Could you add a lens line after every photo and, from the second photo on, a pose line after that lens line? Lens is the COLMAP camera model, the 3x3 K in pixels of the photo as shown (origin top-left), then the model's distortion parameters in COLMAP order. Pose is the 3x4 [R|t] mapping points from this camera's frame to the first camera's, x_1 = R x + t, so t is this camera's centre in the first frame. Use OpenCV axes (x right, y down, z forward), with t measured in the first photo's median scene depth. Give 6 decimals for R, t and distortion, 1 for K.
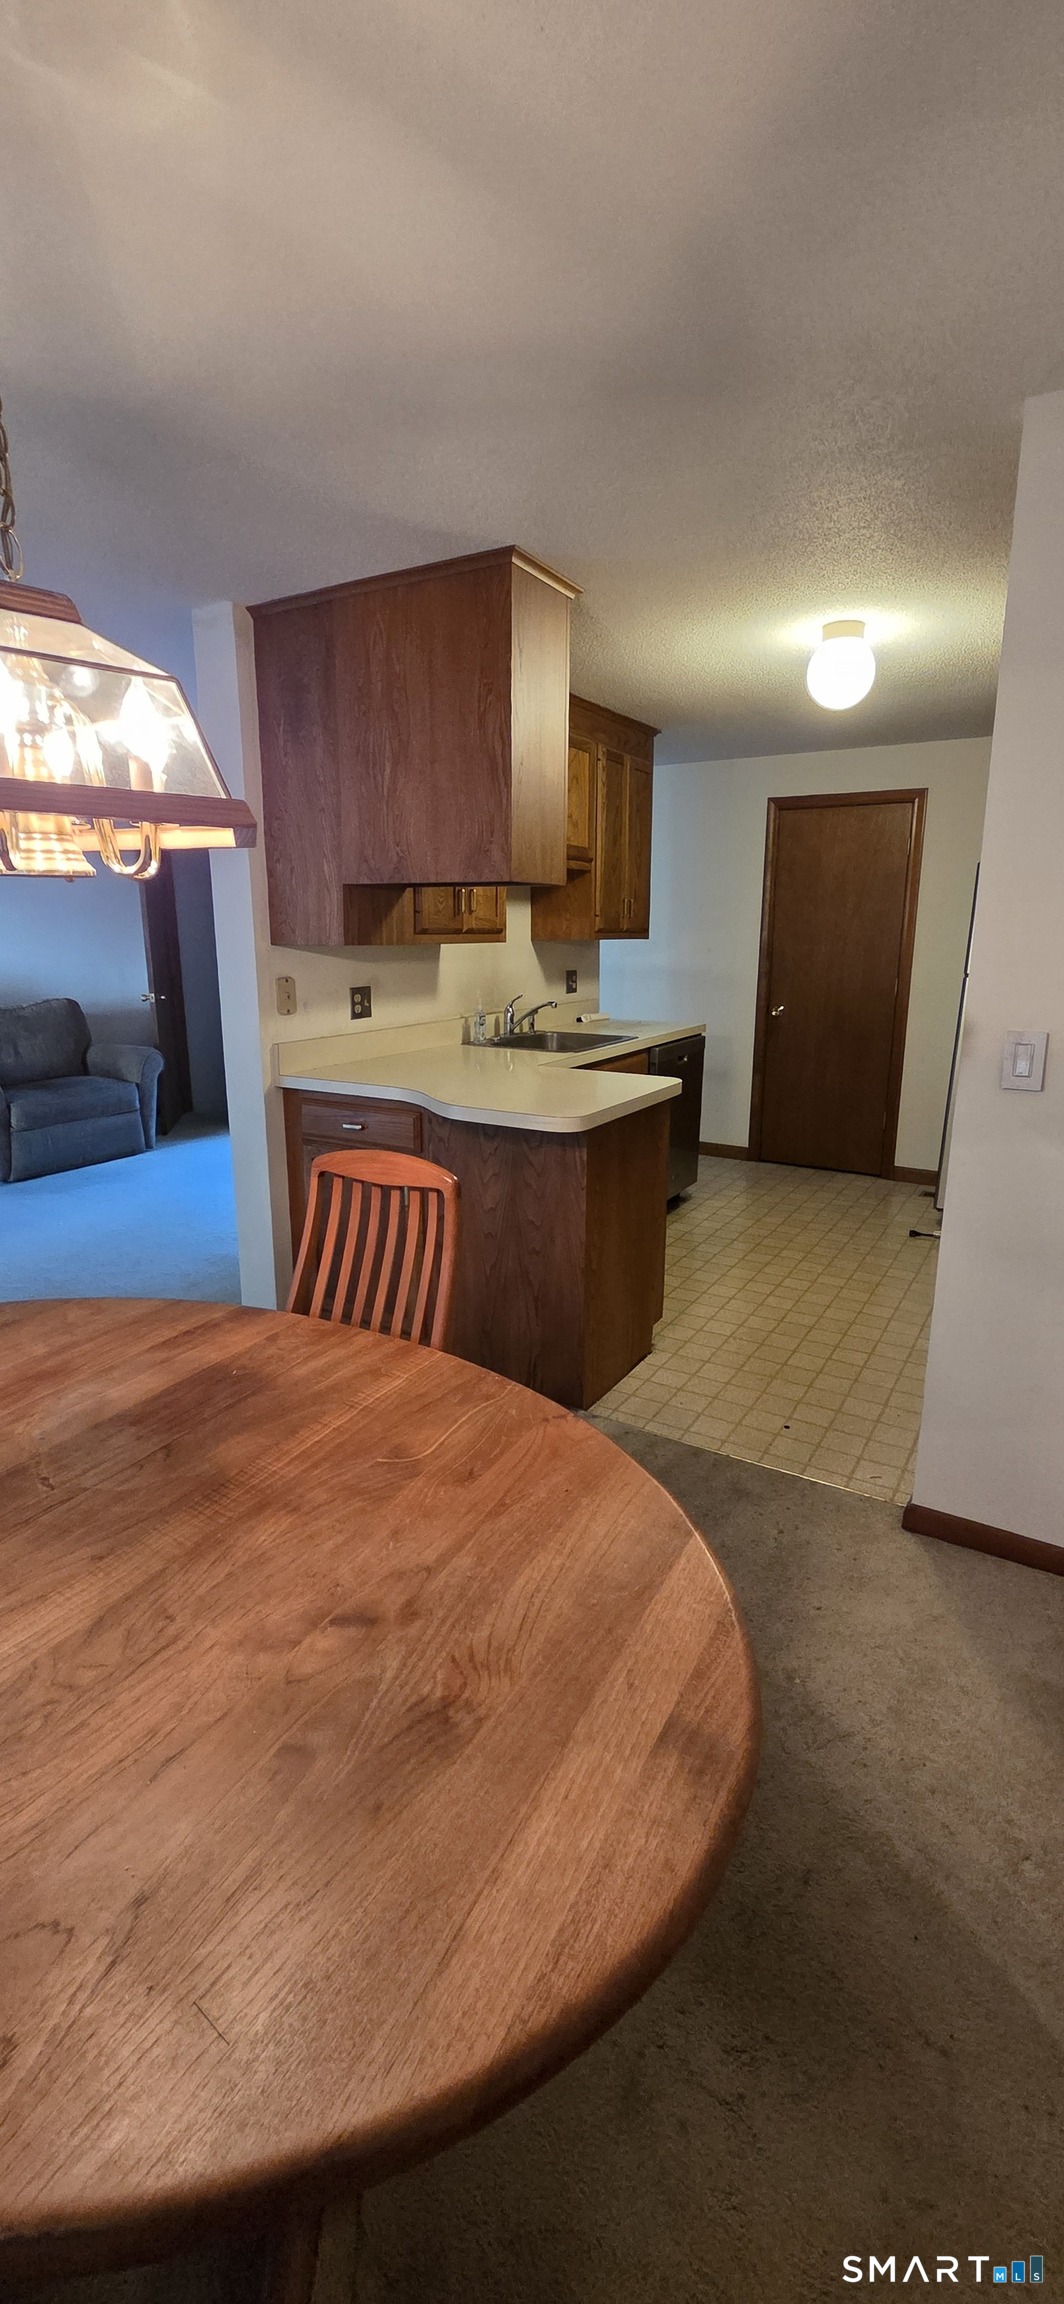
lens RADIAL K [[944.2, 0, 531.0], [0, 944.2, 1142.8], [0, 0, 1]] dist [0.000788, 0.000480]
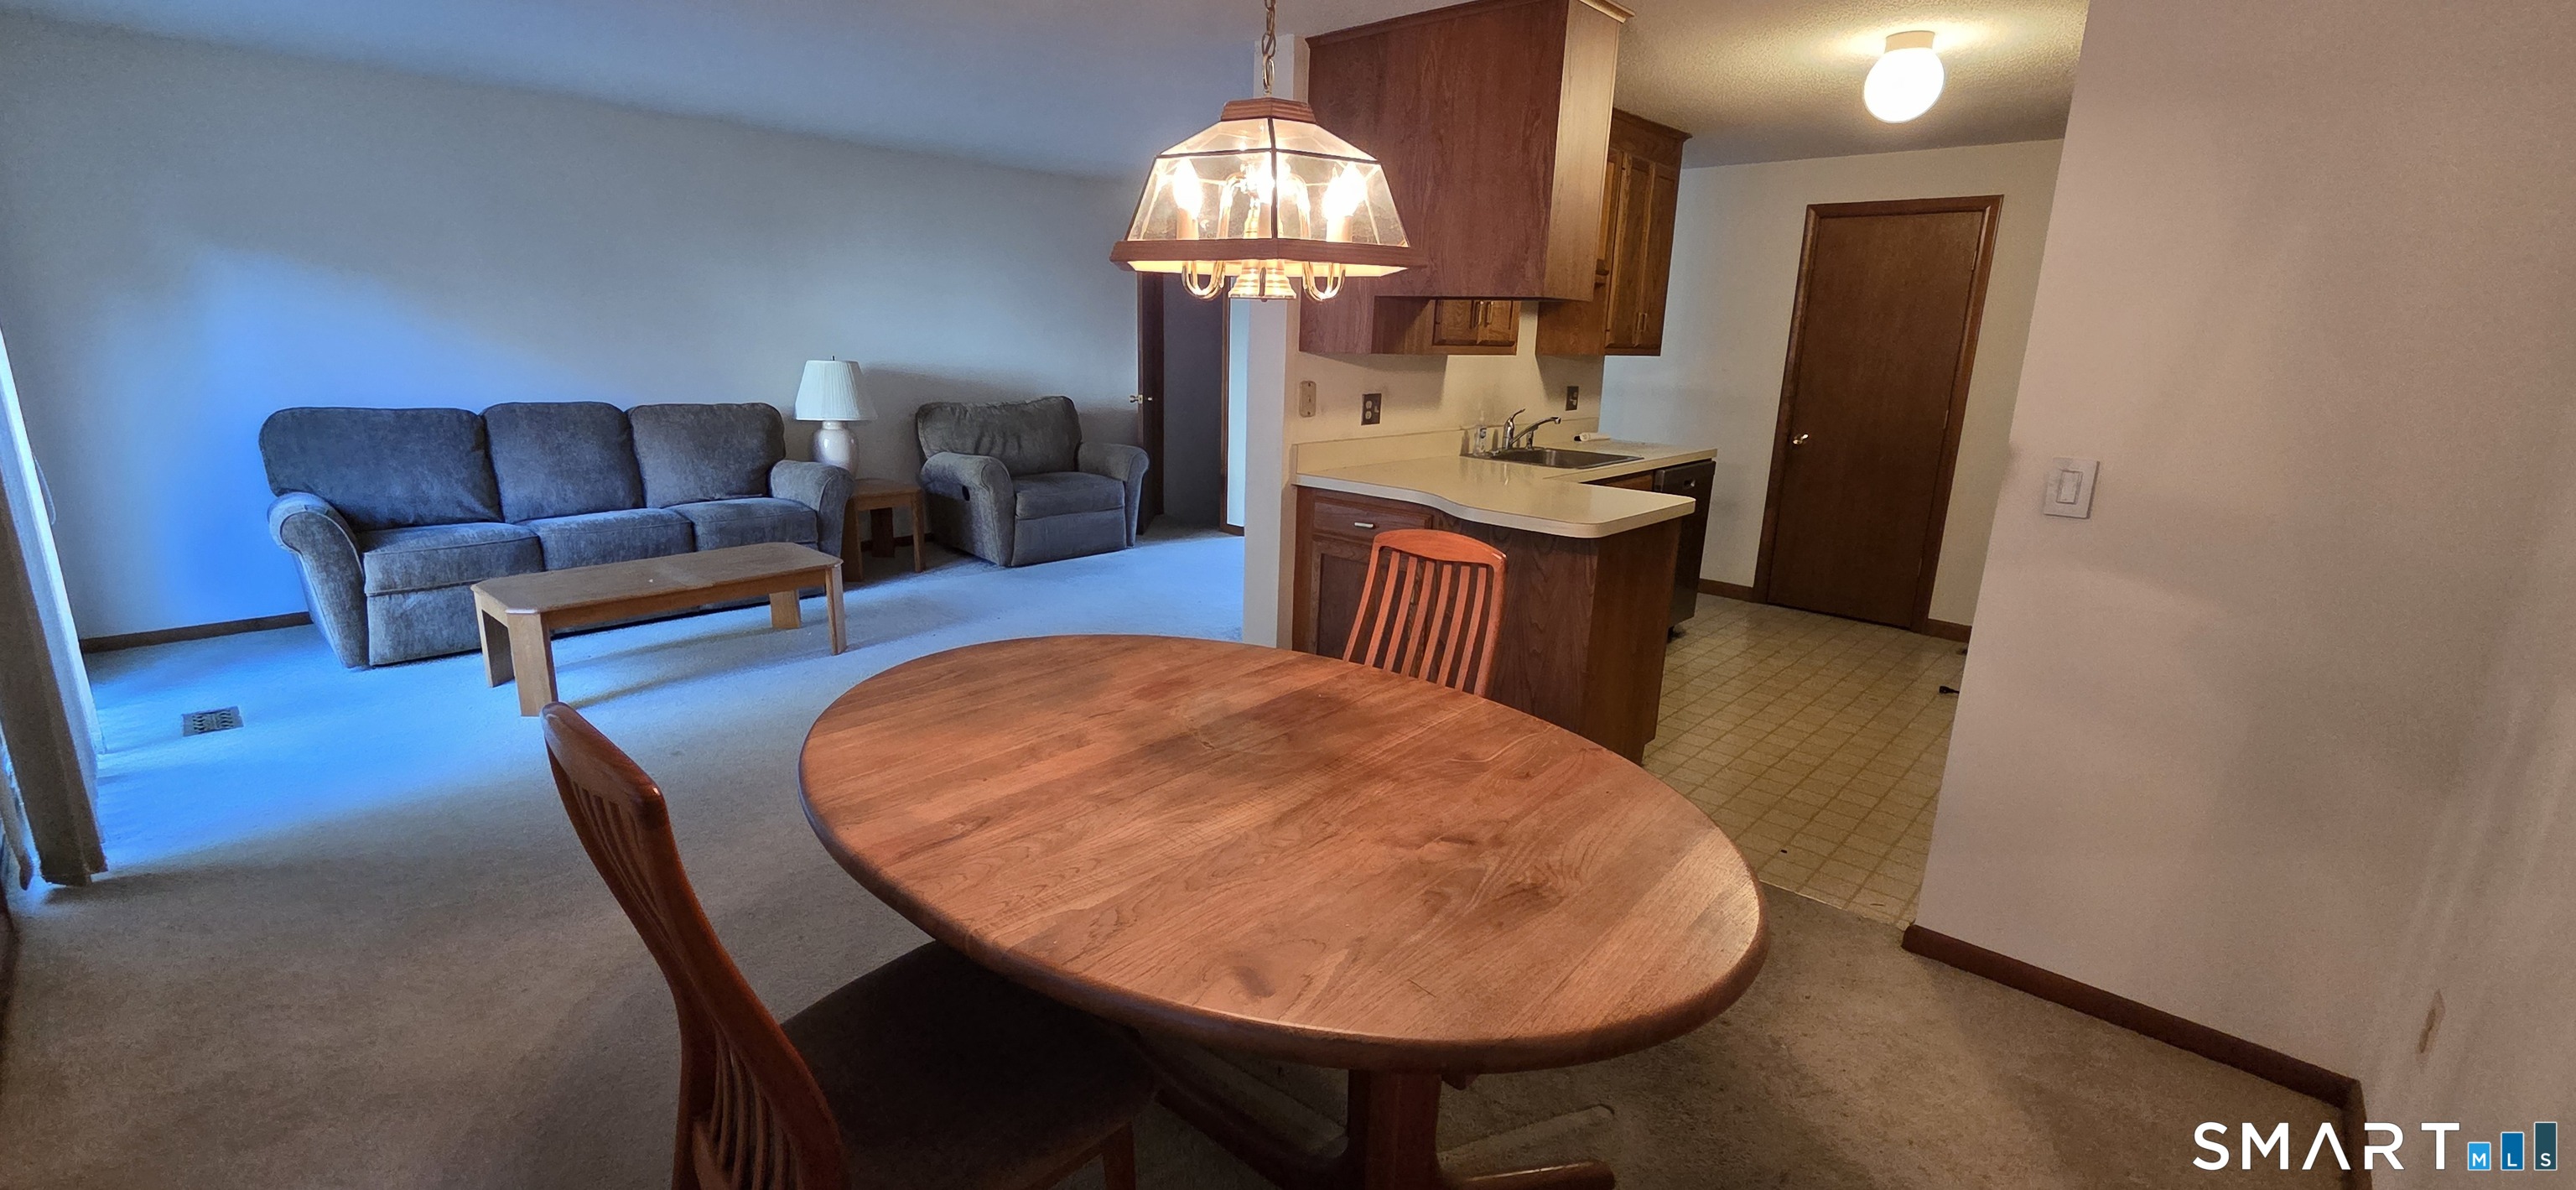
lens RADIAL K [[1055.8, 0, 1264.2], [0, 1055.8, 584.7], [0, 0, 1]] dist [0.000788, 0.000480]
pose [[0.977479, 0.072445, -0.198208, -0.063863], [-0.070930, 0.997372, 0.014741, 0.043723], [0.198755, -0.000351, 0.980049, -0.199823]]
